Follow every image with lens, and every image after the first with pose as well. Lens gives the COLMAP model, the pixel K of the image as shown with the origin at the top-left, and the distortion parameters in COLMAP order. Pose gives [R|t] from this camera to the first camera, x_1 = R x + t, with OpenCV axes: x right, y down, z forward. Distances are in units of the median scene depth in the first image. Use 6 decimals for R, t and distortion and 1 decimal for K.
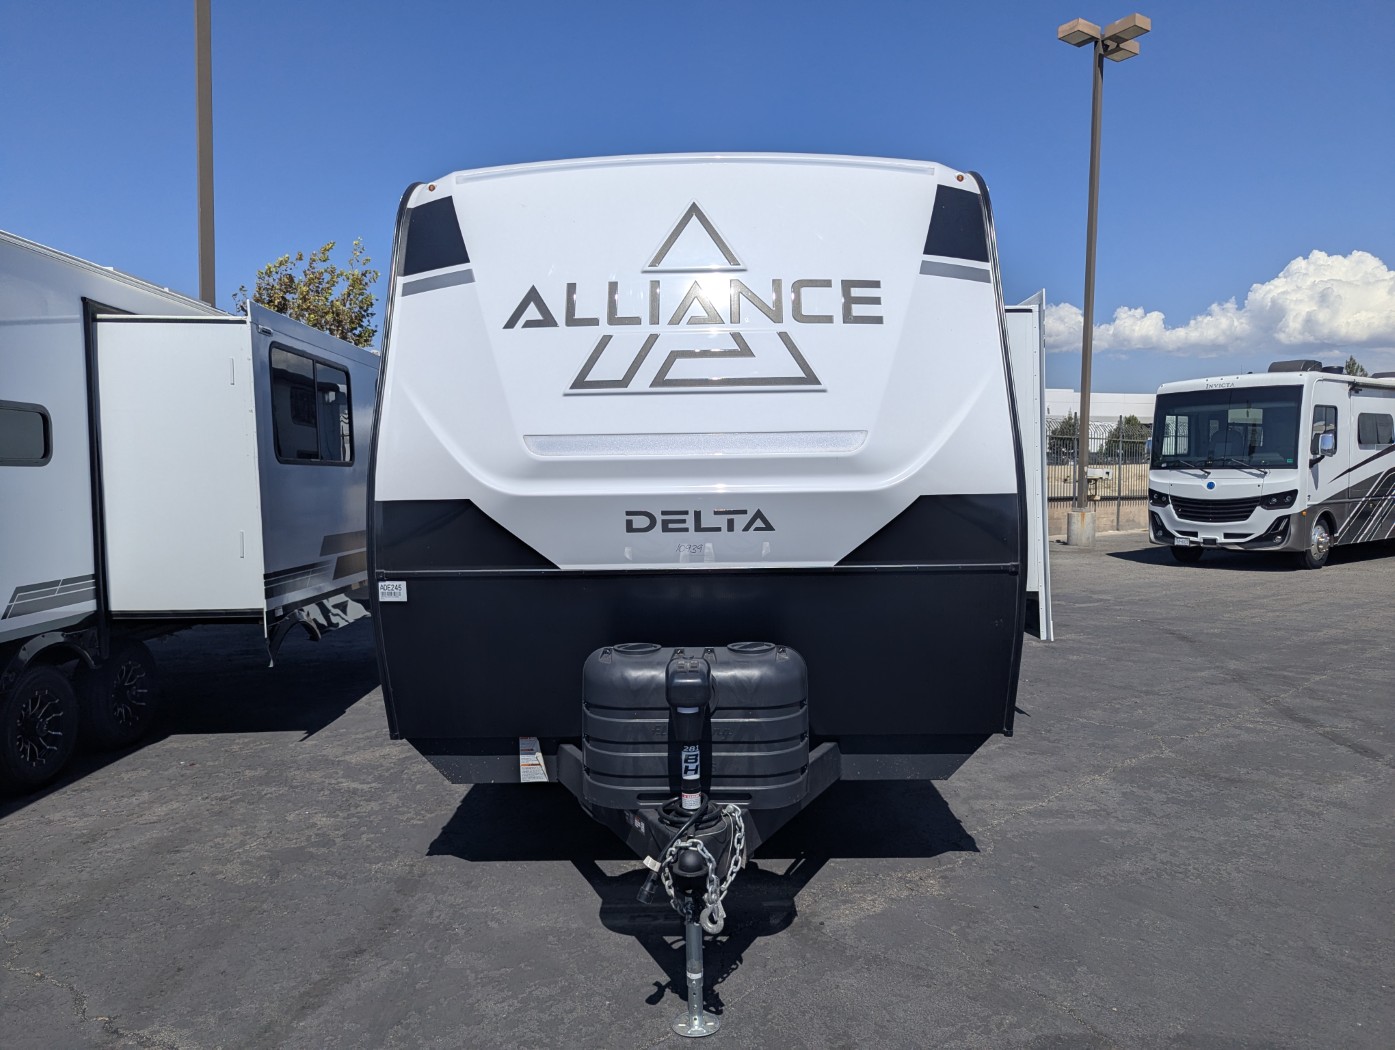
lens RADIAL K [[975.1, 0, 690.0], [0, 975.1, 523.0], [0, 0, 1]] dist [0.050045, -0.039420]
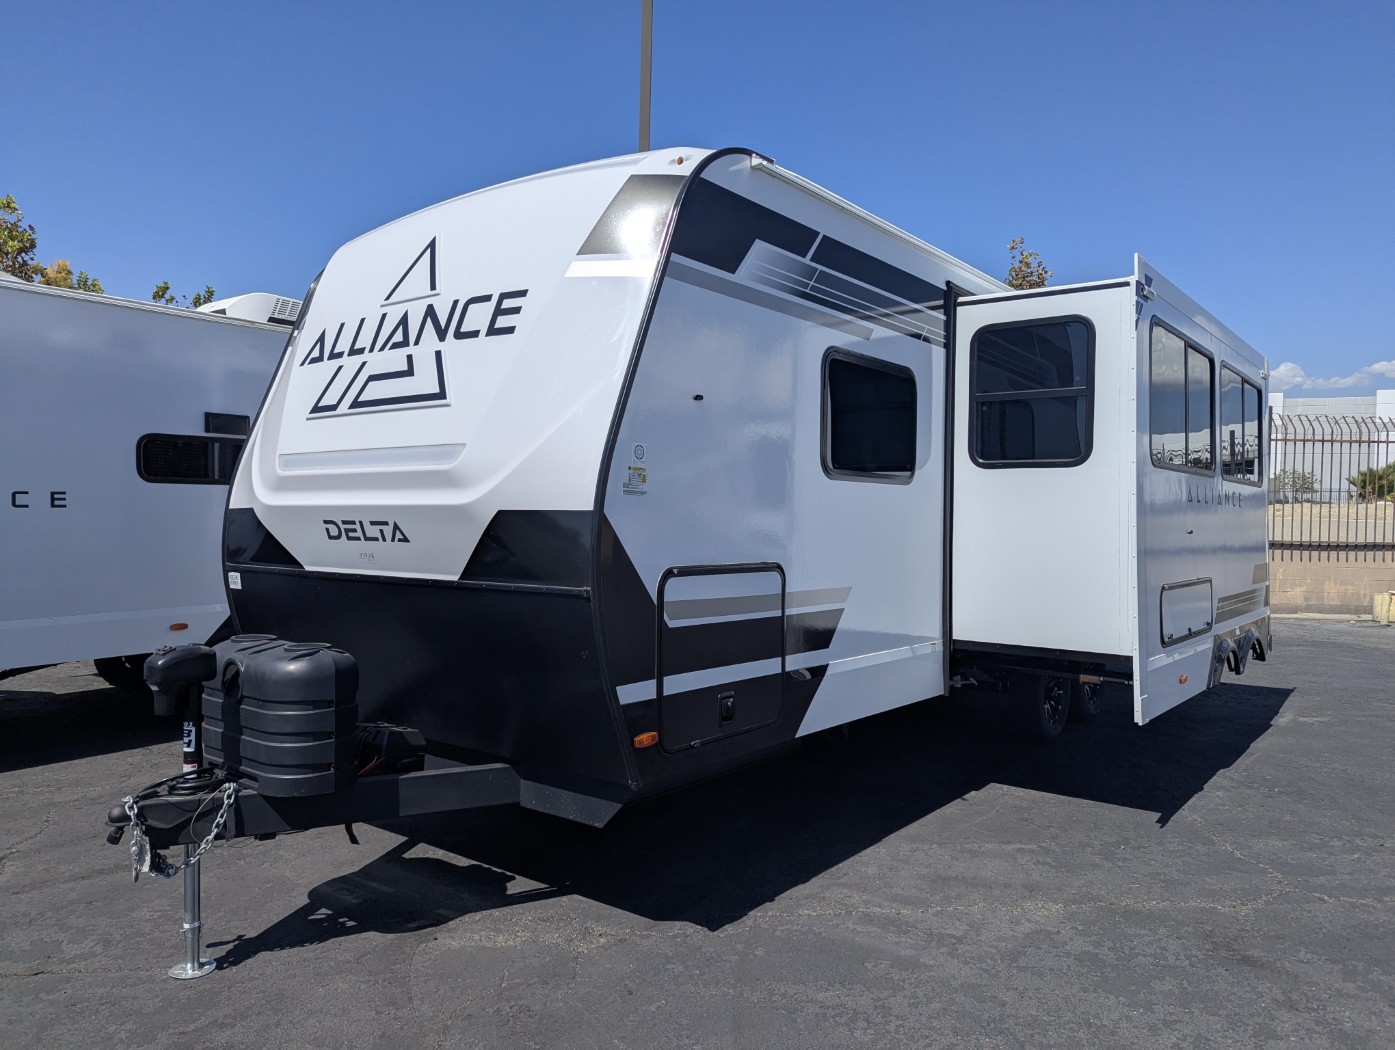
lens RADIAL K [[975.1, 0, 690.0], [0, 975.1, 523.0], [0, 0, 1]] dist [0.050045, -0.039420]
pose [[0.796841, 0.023044, -0.603749, 0.923574], [-0.042356, 0.998944, -0.017774, -0.006430], [0.602702, 0.039736, 0.796976, 0.340213]]
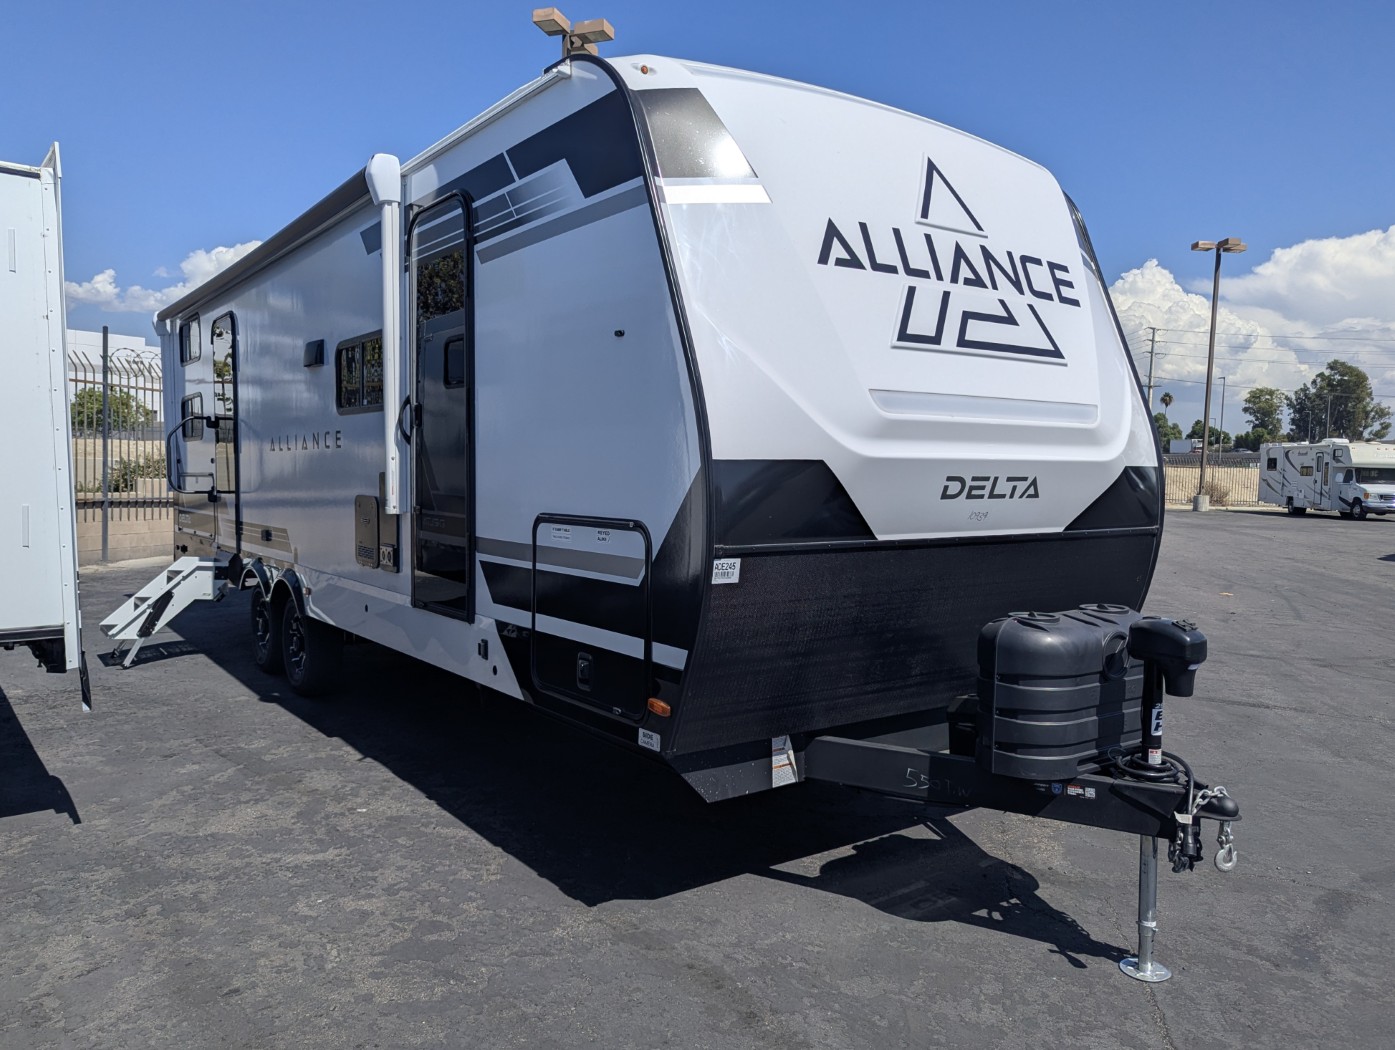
lens RADIAL K [[1025.9, 0, 697.5], [0, 1025.9, 525.0], [0, 0, 1]] dist [0.050198, -0.038076]
pose [[0.803489, -0.011944, 0.595199, -0.825250], [0.002238, 0.999852, 0.017044, 0.016816], [-0.595315, -0.012363, 0.803397, 0.330706]]
